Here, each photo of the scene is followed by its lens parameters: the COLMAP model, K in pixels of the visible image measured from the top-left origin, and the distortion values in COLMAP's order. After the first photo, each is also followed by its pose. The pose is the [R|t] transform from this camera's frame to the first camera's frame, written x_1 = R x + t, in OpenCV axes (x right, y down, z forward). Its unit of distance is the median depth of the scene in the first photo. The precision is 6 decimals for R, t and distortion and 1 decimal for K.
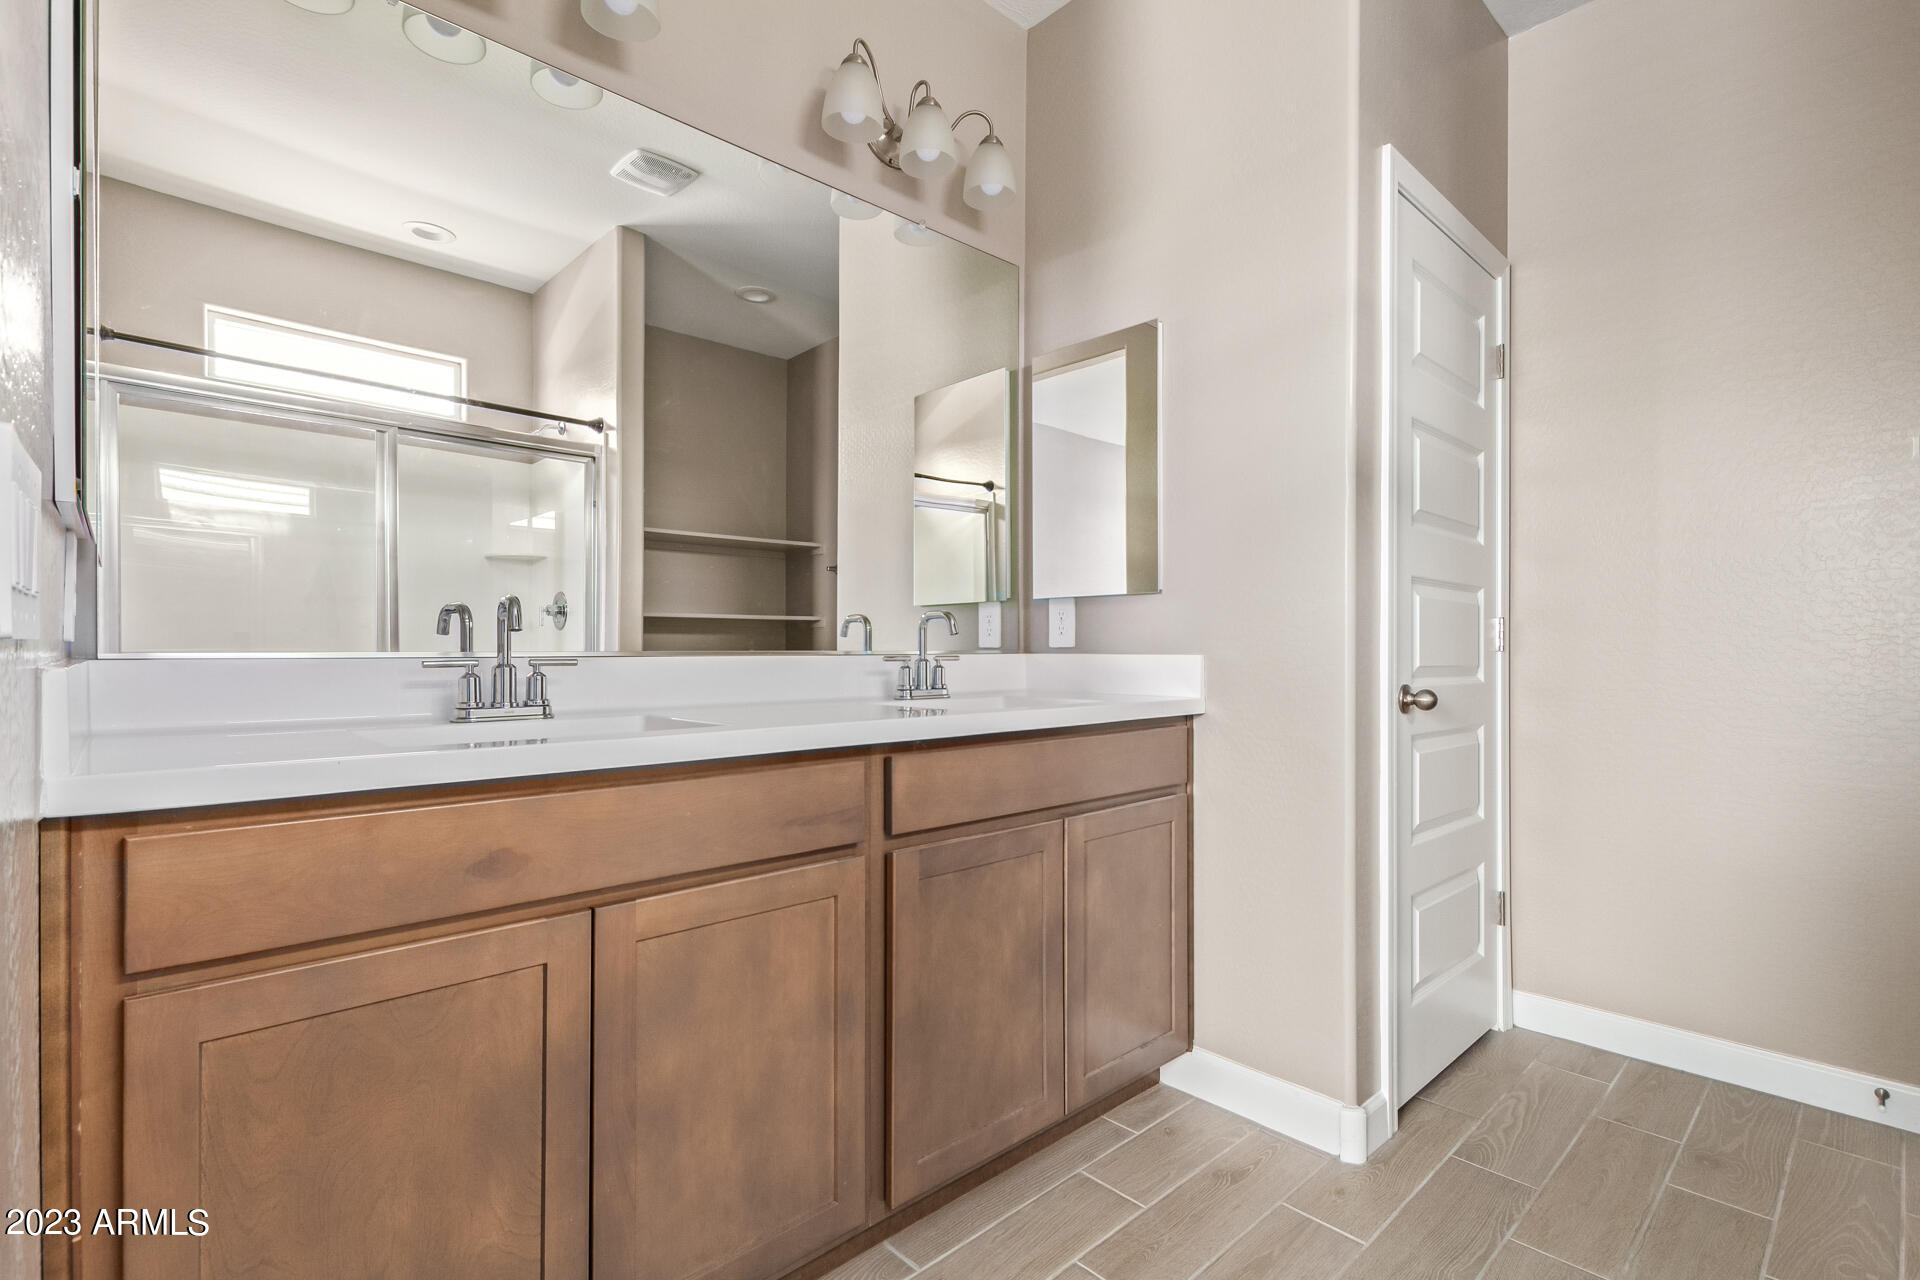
lens RADIAL K [[880.4, 0, 962.9], [0, 880.4, 644.4], [0, 0, 1]] dist [0.013649, -0.008789]
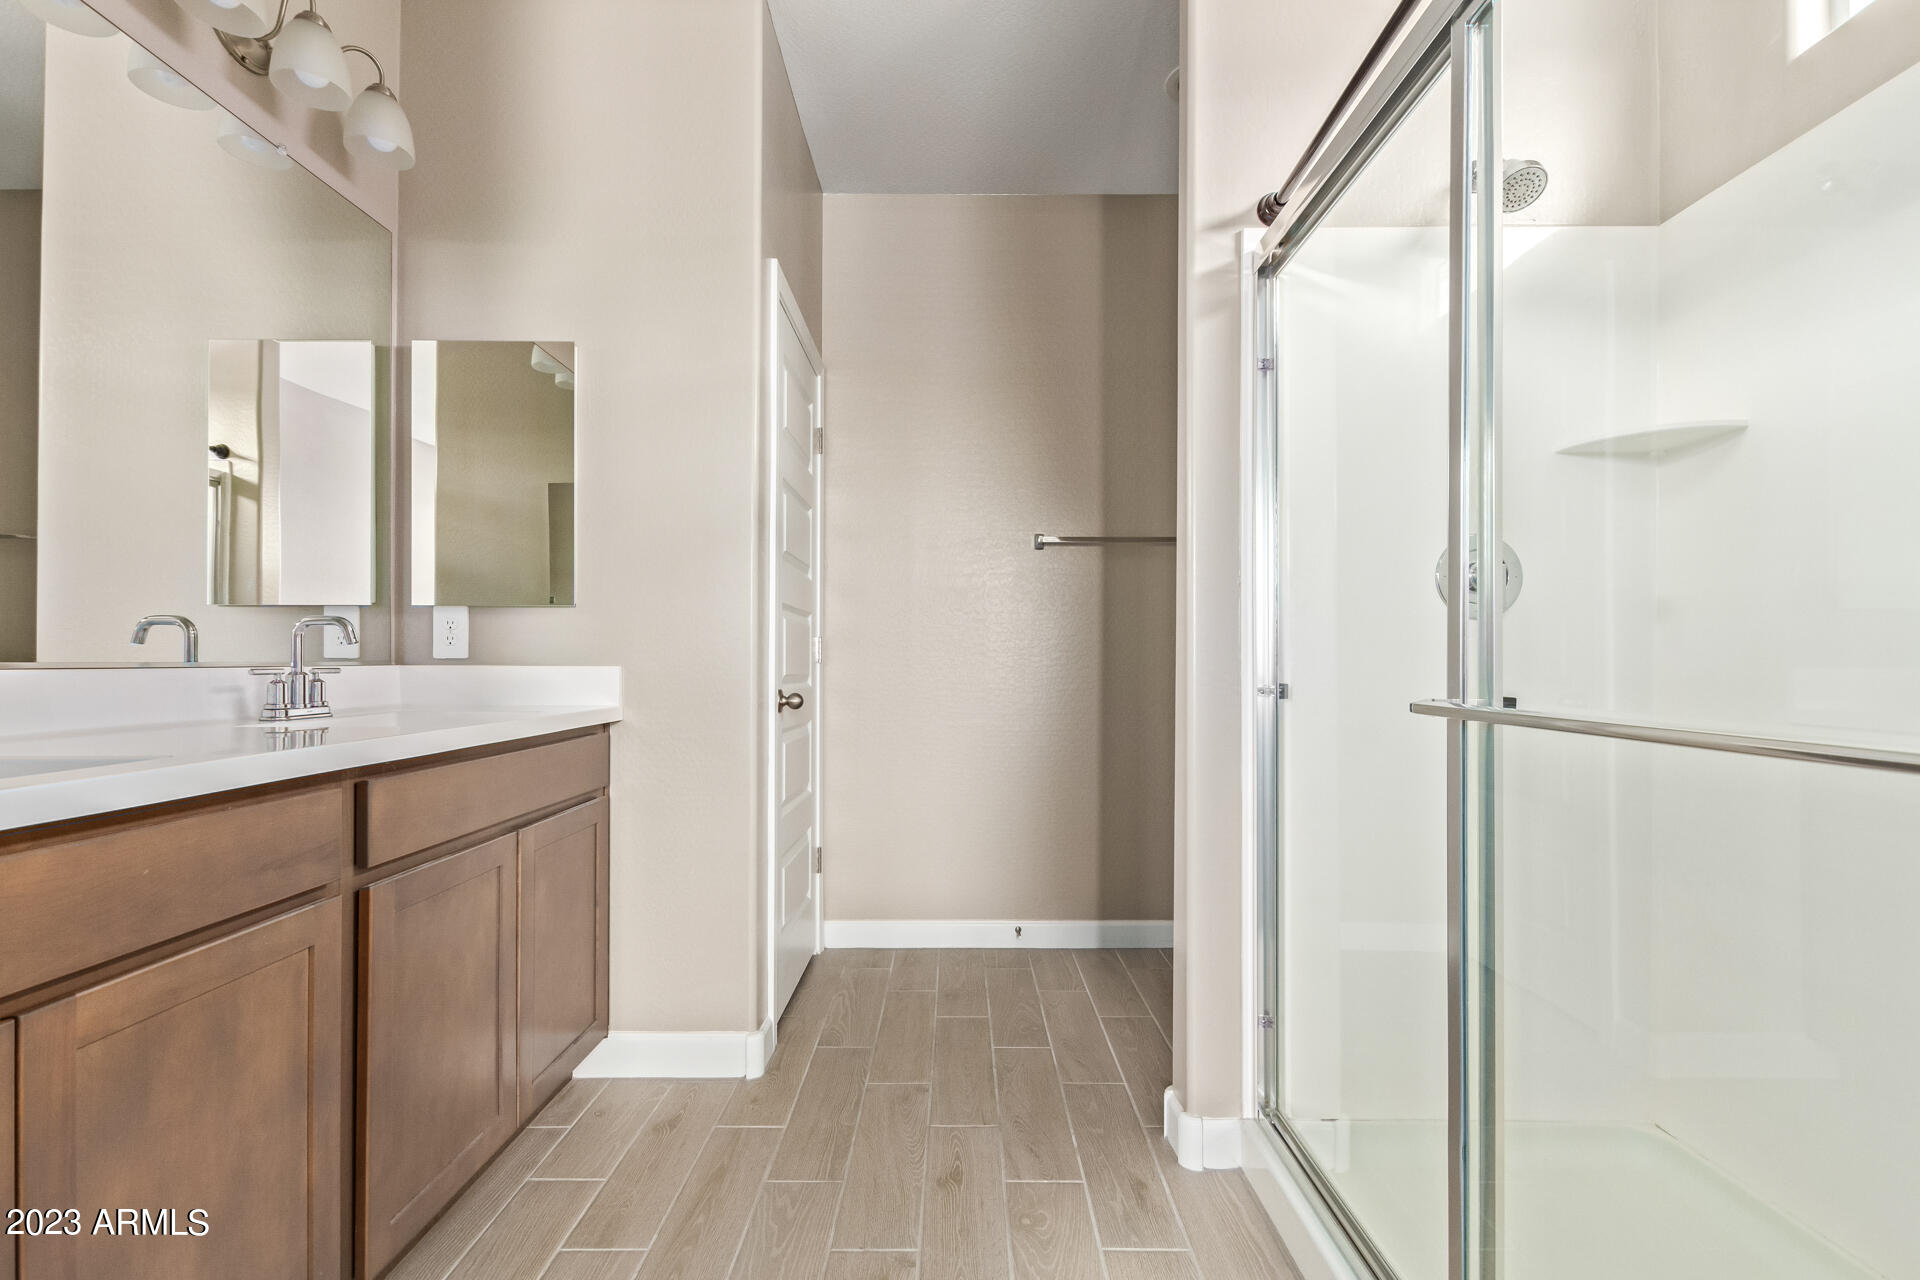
lens RADIAL K [[875.5, 0, 964.2], [0, 875.5, 653.0], [0, 0, 1]] dist [0.005404, -0.000929]
pose [[0.675305, 0.008587, 0.737489, -0.239007], [-0.006020, 0.999963, -0.006130, -0.000319], [-0.737514, -0.000301, 0.675332, -0.035728]]
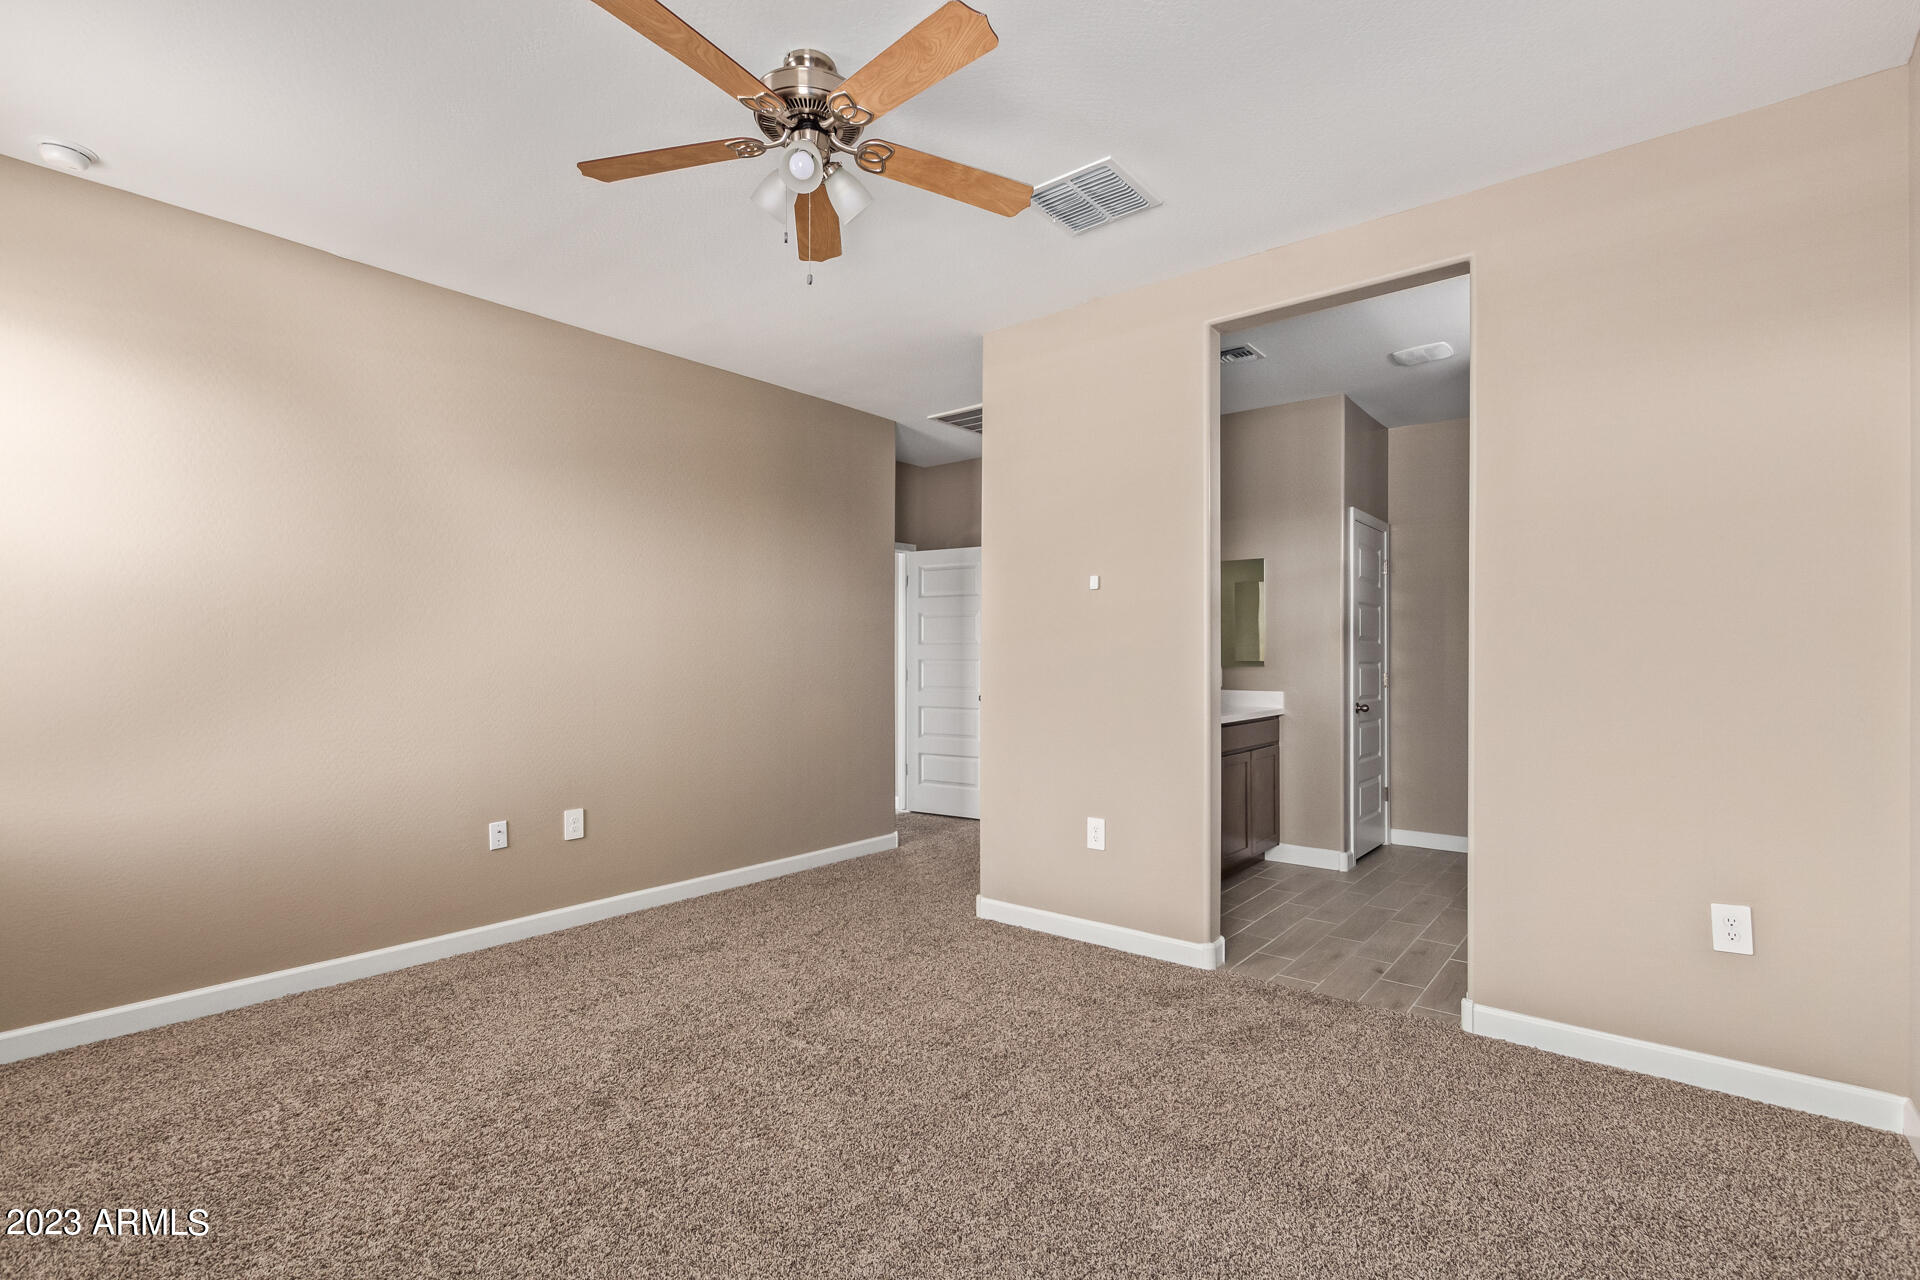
lens RADIAL K [[875.5, 0, 964.2], [0, 875.5, 653.0], [0, 0, 1]] dist [0.005404, -0.000929]
pose [[0.990562, -0.000760, 0.137060, -1.023997], [0.000462, 0.999997, 0.002204, -0.109639], [-0.137061, -0.002120, 0.990560, -1.440937]]
